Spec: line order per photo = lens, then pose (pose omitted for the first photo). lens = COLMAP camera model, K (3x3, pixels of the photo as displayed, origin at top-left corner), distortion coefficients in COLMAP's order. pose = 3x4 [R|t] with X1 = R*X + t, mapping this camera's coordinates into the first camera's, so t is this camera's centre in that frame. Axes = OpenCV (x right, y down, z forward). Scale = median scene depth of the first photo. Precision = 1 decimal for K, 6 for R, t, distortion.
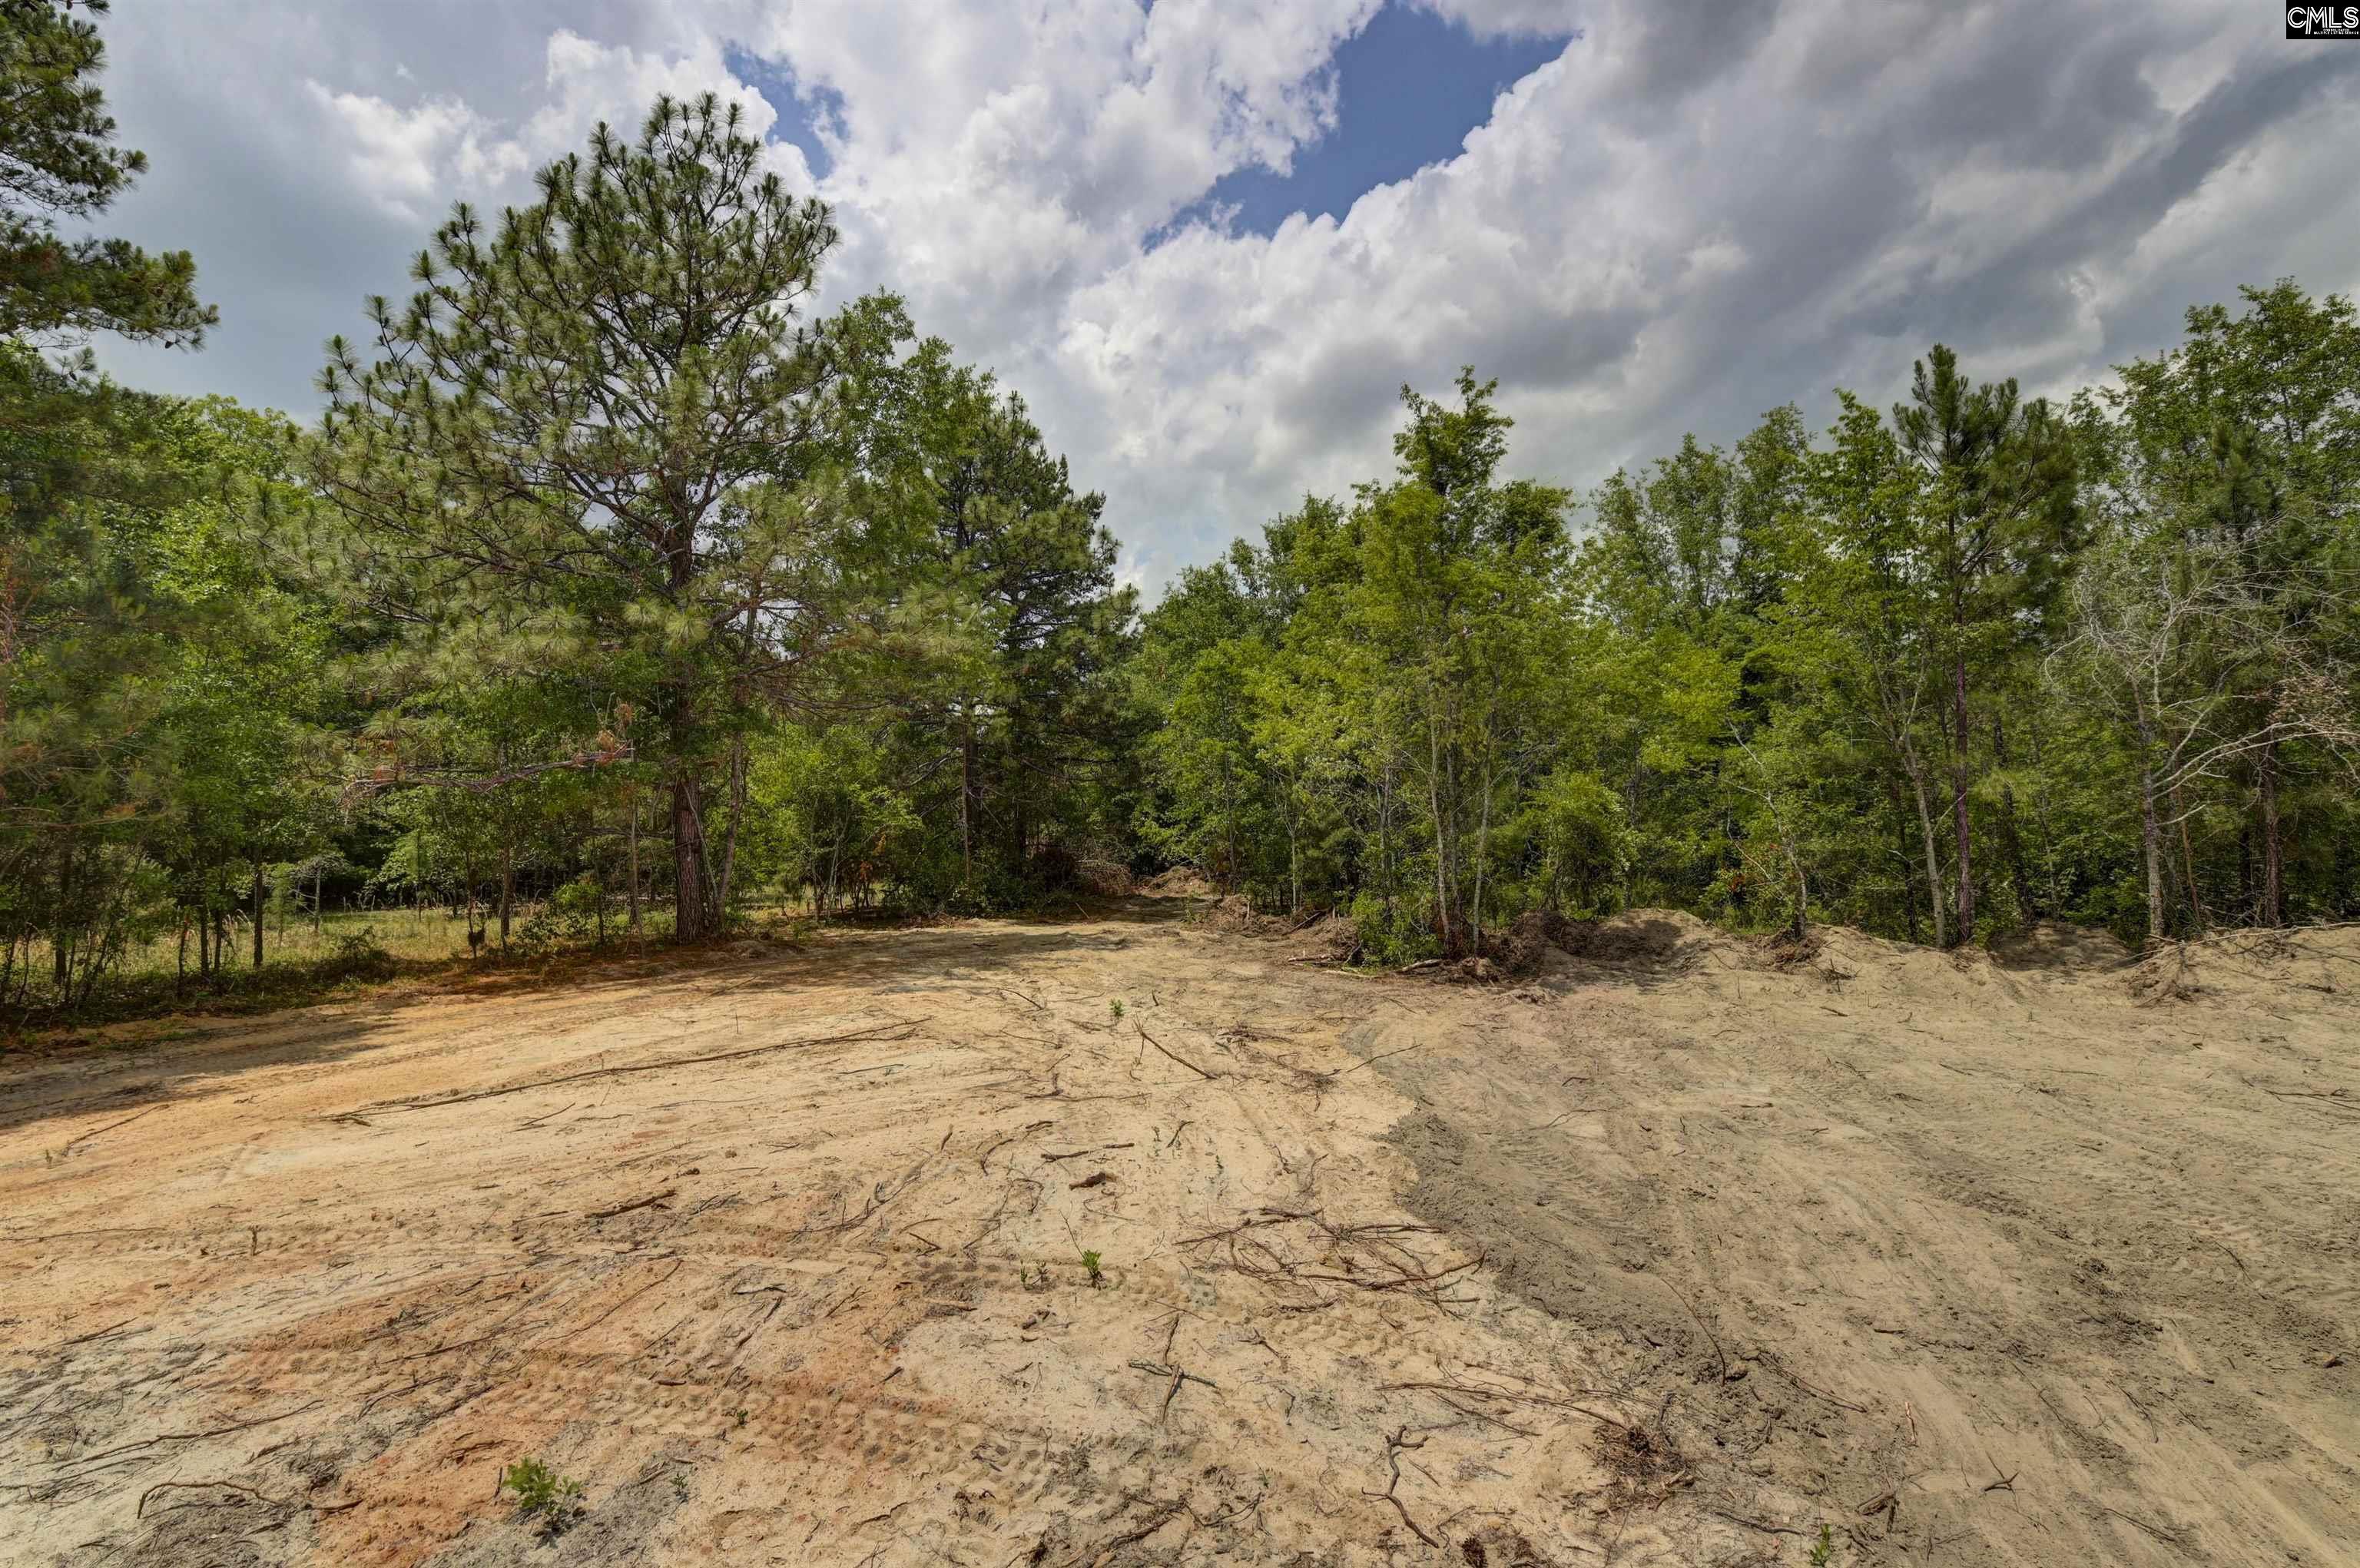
lens RADIAL K [[1088.1, 0, 1182.8], [0, 1088.1, 789.9], [0, 0, 1]] dist [-0.005154, -0.004032]
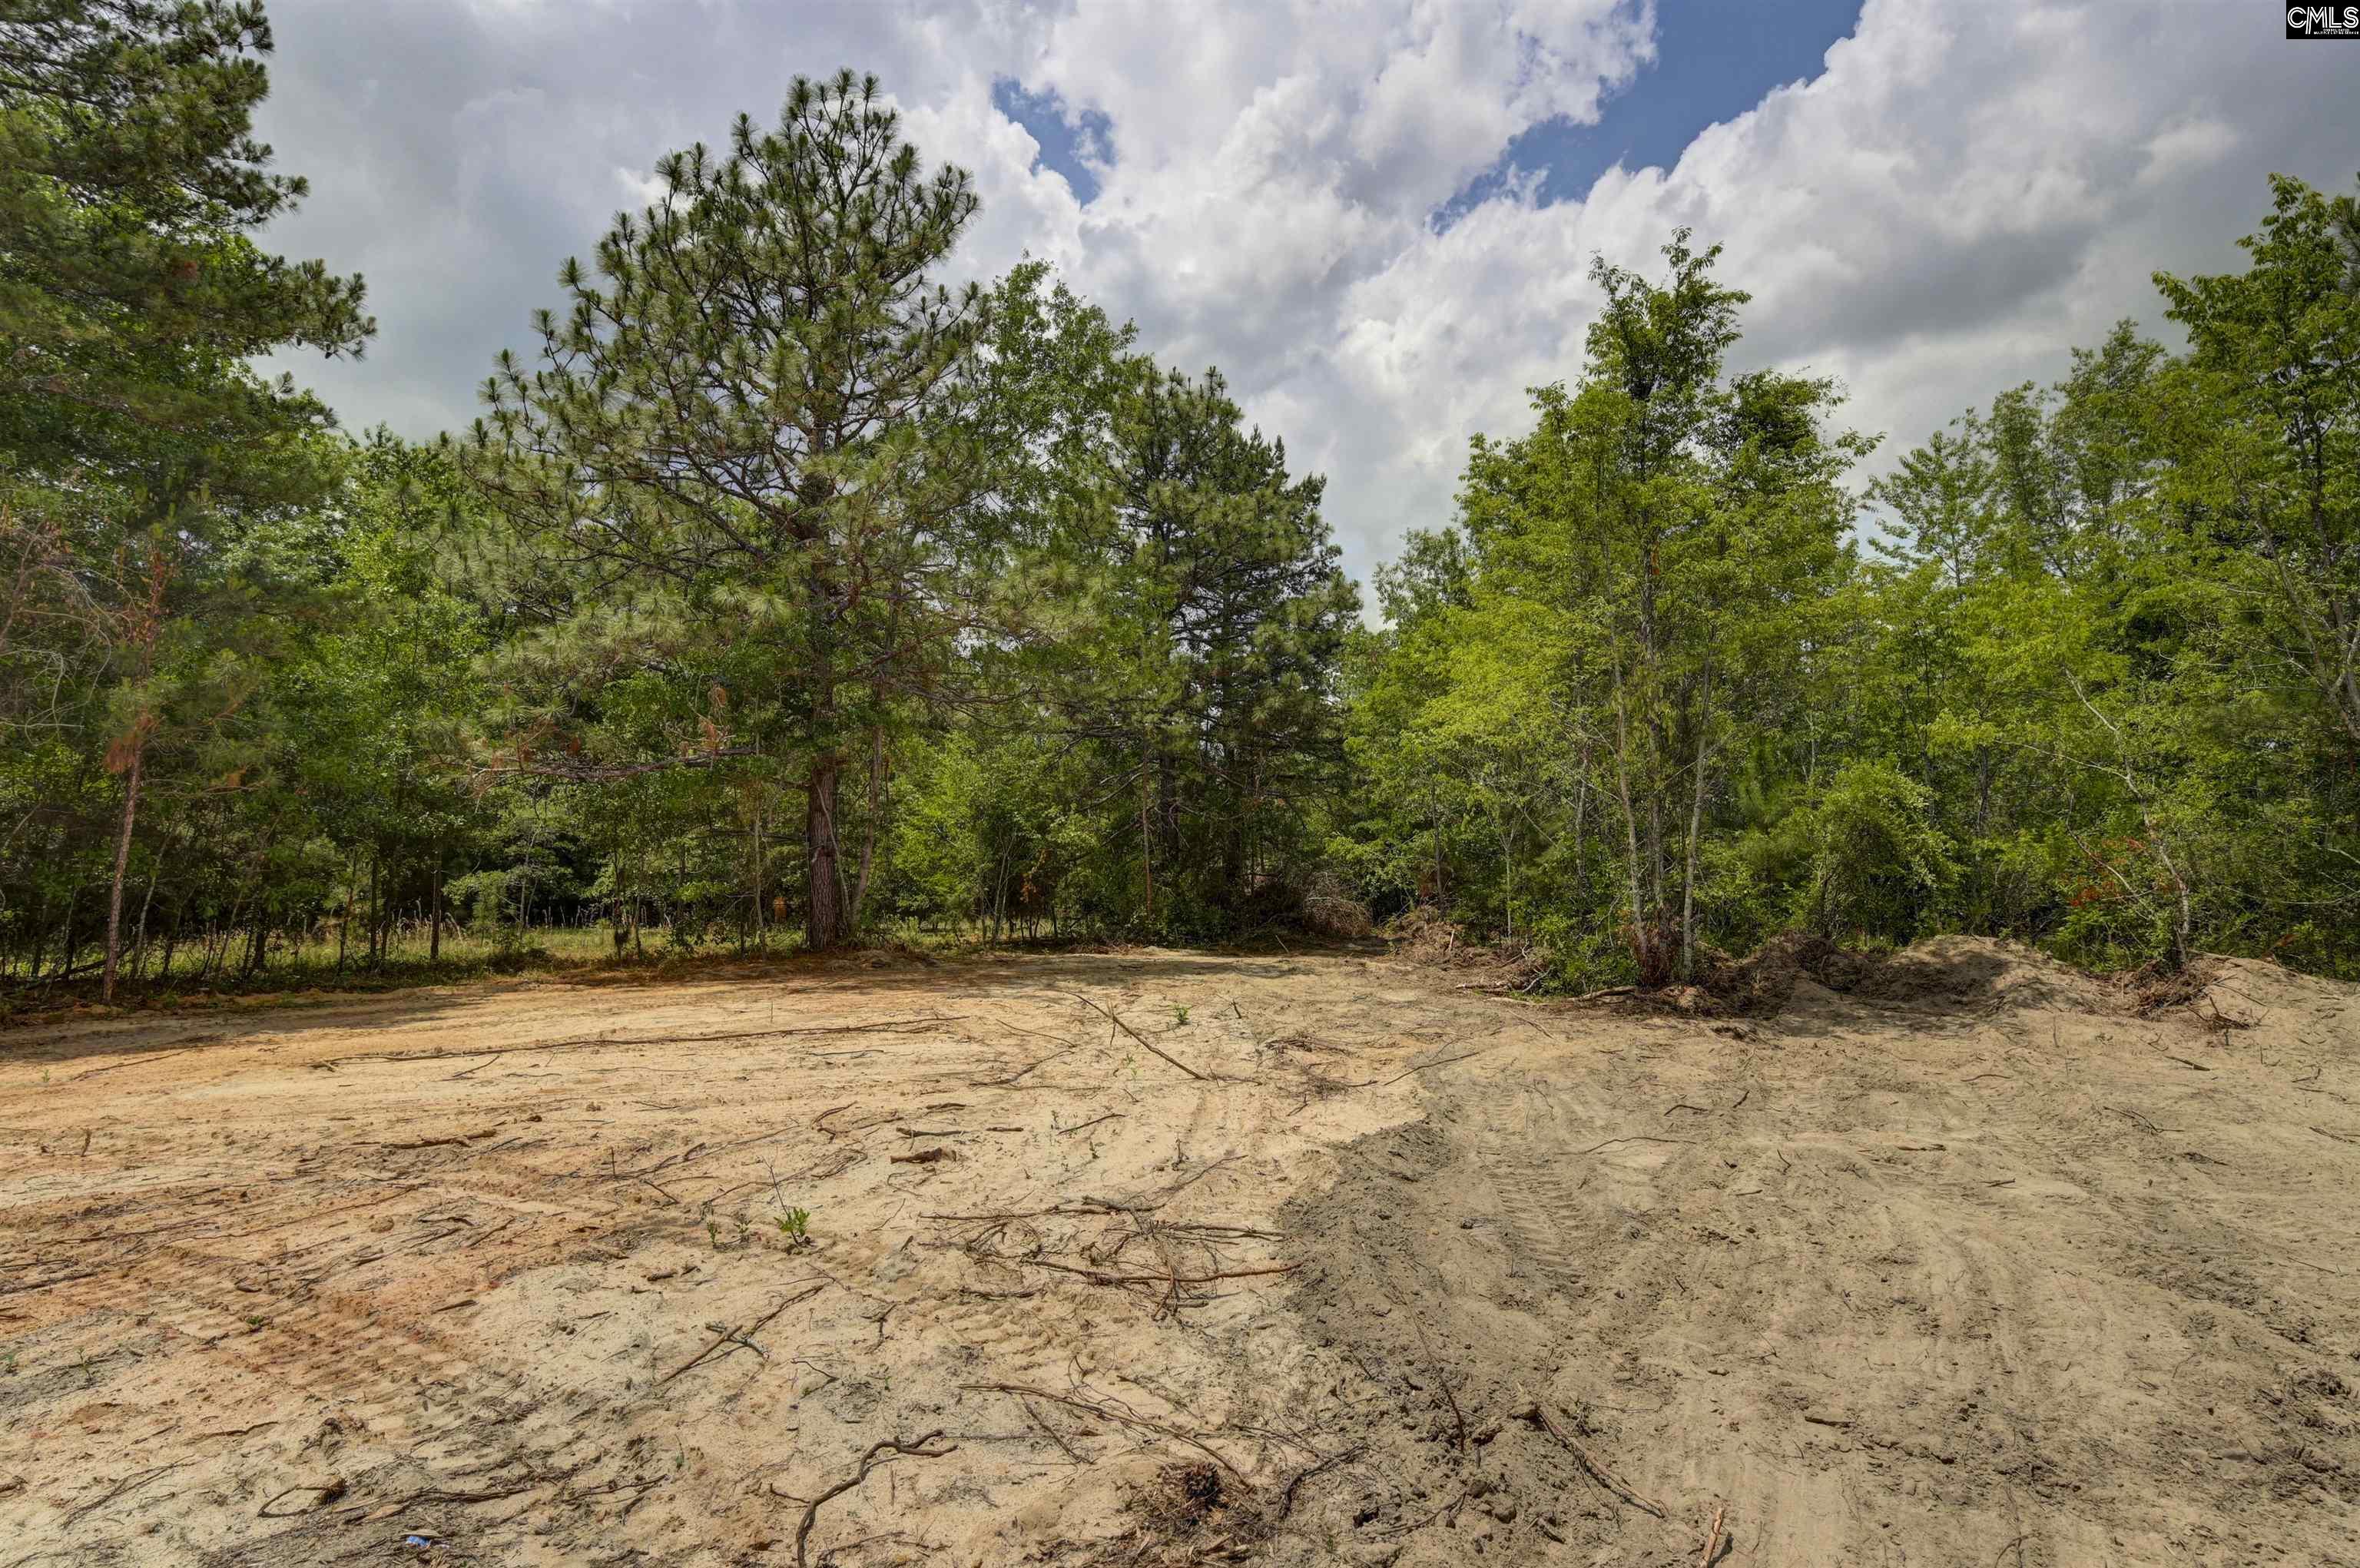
lens RADIAL K [[1213.6, 0, 1178.2], [0, 1213.6, 788.8], [0, 0, 1]] dist [-0.009055, 0.003935]
pose [[0.964922, -0.007996, -0.262414, 0.137215], [-0.004499, 0.998886, -0.046981, 0.051488], [0.262498, 0.046514, 0.963811, 0.066618]]
